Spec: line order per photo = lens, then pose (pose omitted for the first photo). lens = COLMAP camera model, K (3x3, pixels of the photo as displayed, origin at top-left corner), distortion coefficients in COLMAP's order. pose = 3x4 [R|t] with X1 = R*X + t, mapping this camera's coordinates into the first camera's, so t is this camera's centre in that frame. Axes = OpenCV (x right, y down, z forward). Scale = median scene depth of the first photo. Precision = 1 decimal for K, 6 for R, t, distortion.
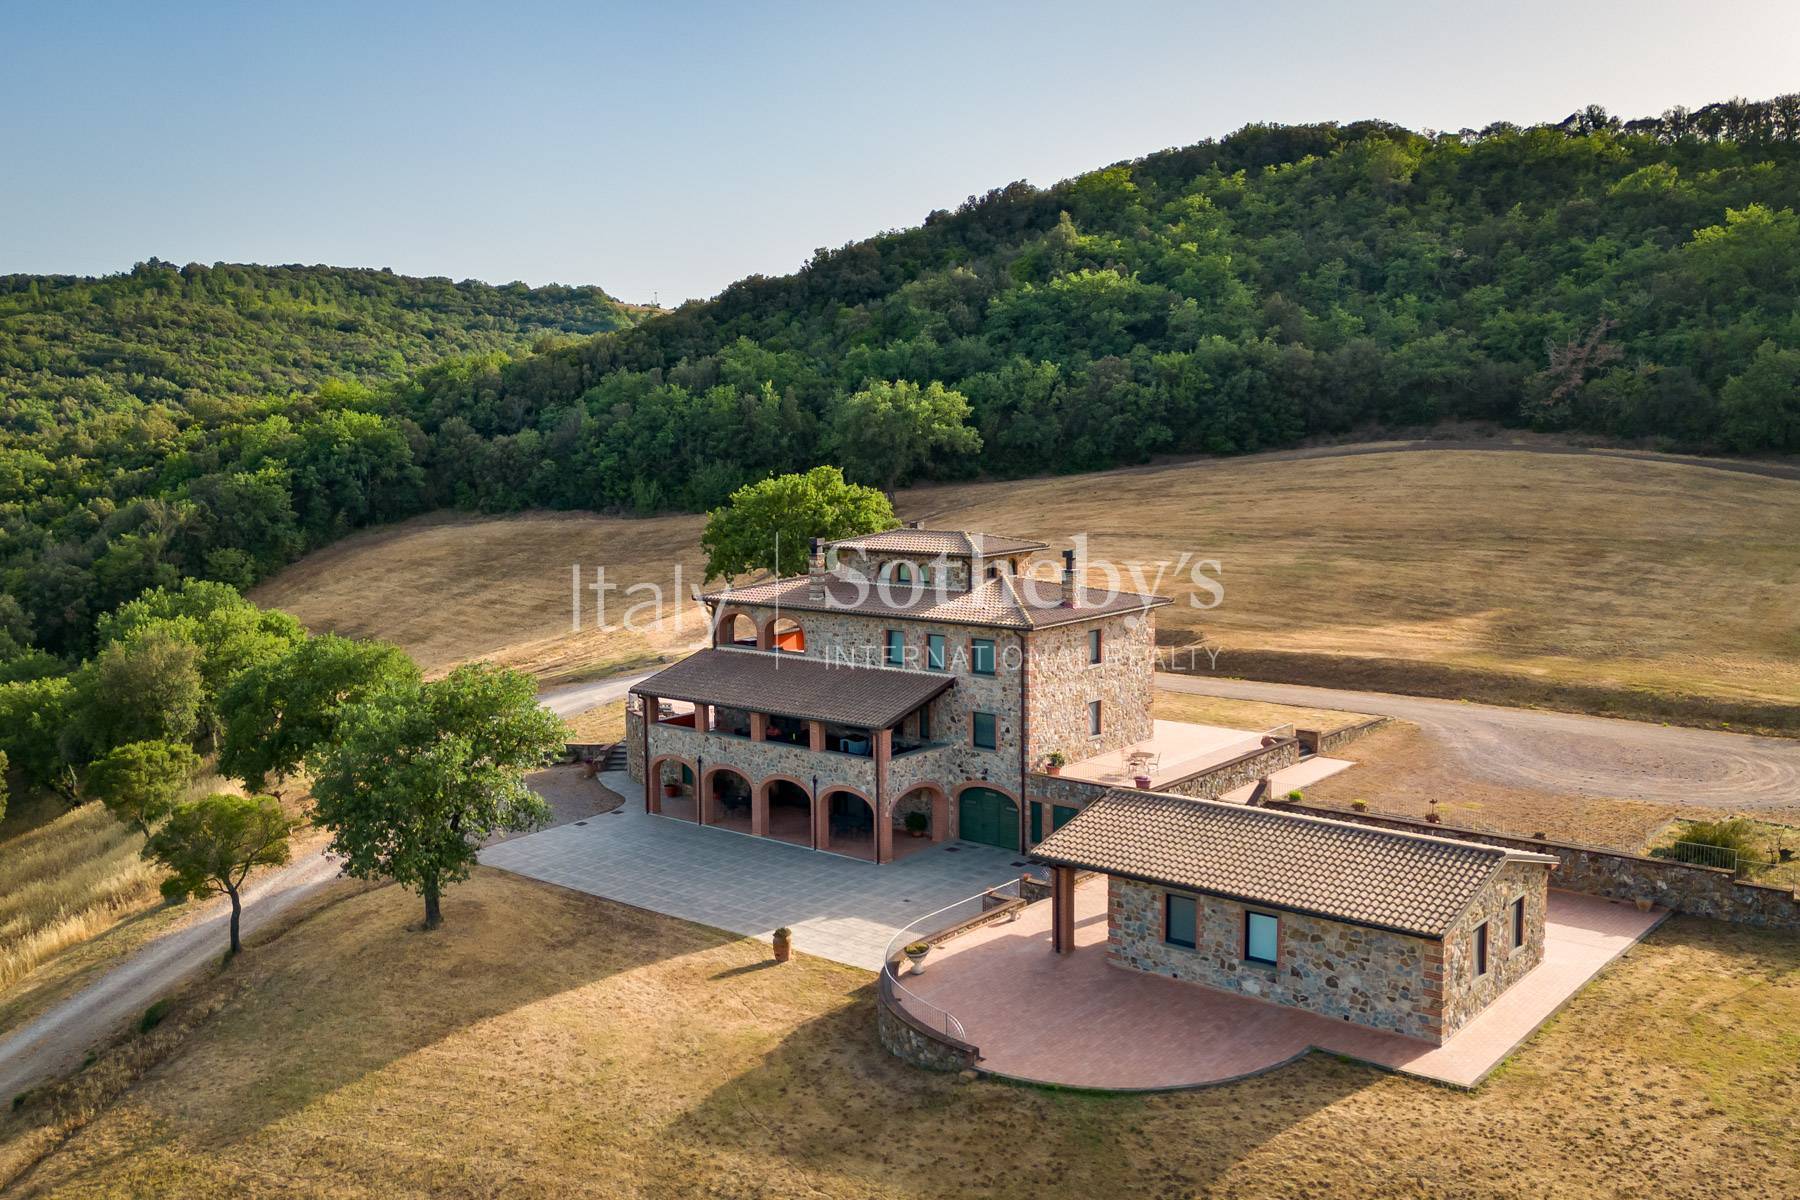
lens RADIAL K [[1599.4, 0, 900.0], [0, 1599.4, 600.0], [0, 0, 1]] dist [0.059664, -0.001454]
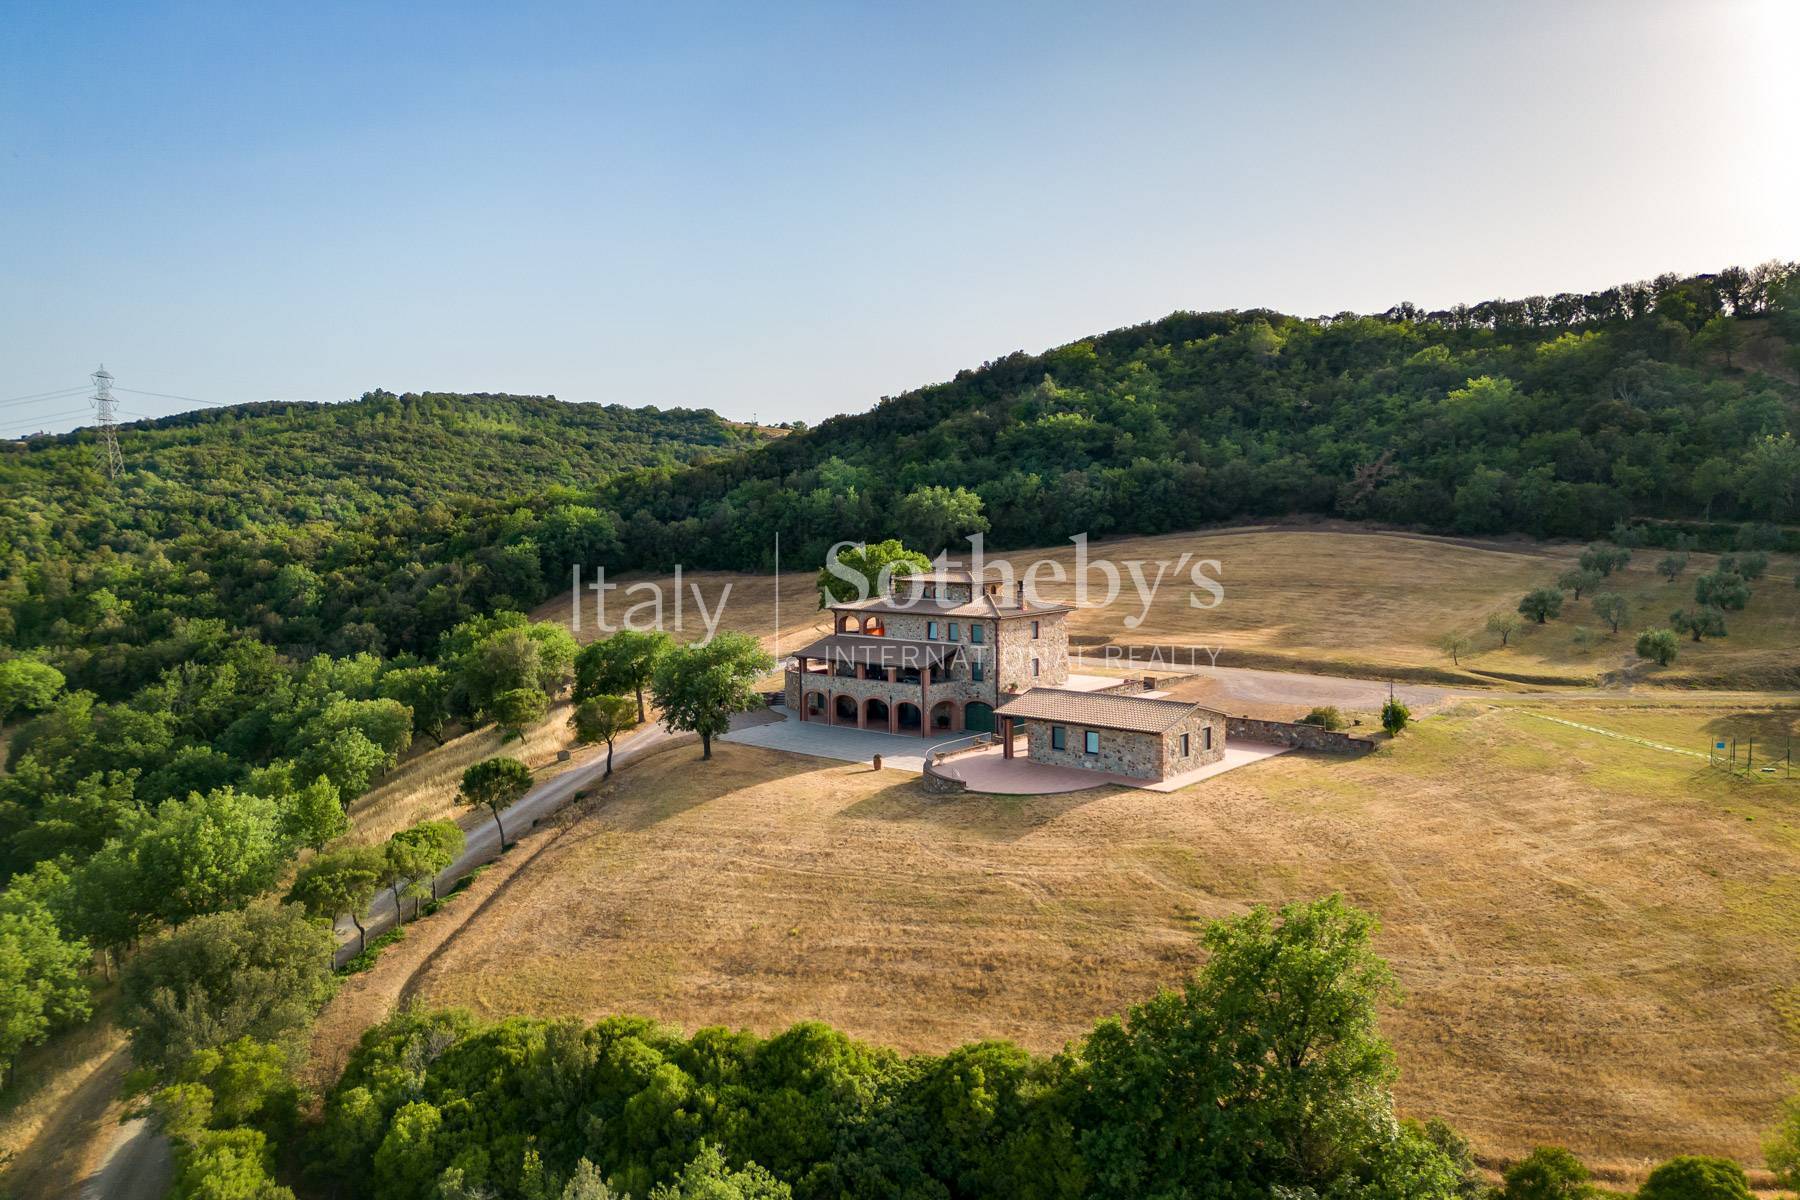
lens RADIAL K [[1599.4, 0, 900.0], [0, 1599.4, 600.0], [0, 0, 1]] dist [0.059664, -0.001454]
pose [[0.999633, 0.002753, -0.026960, 0.005604], [-0.004186, 0.998572, -0.053249, 0.052880], [0.026774, 0.053343, 0.998217, -0.515898]]
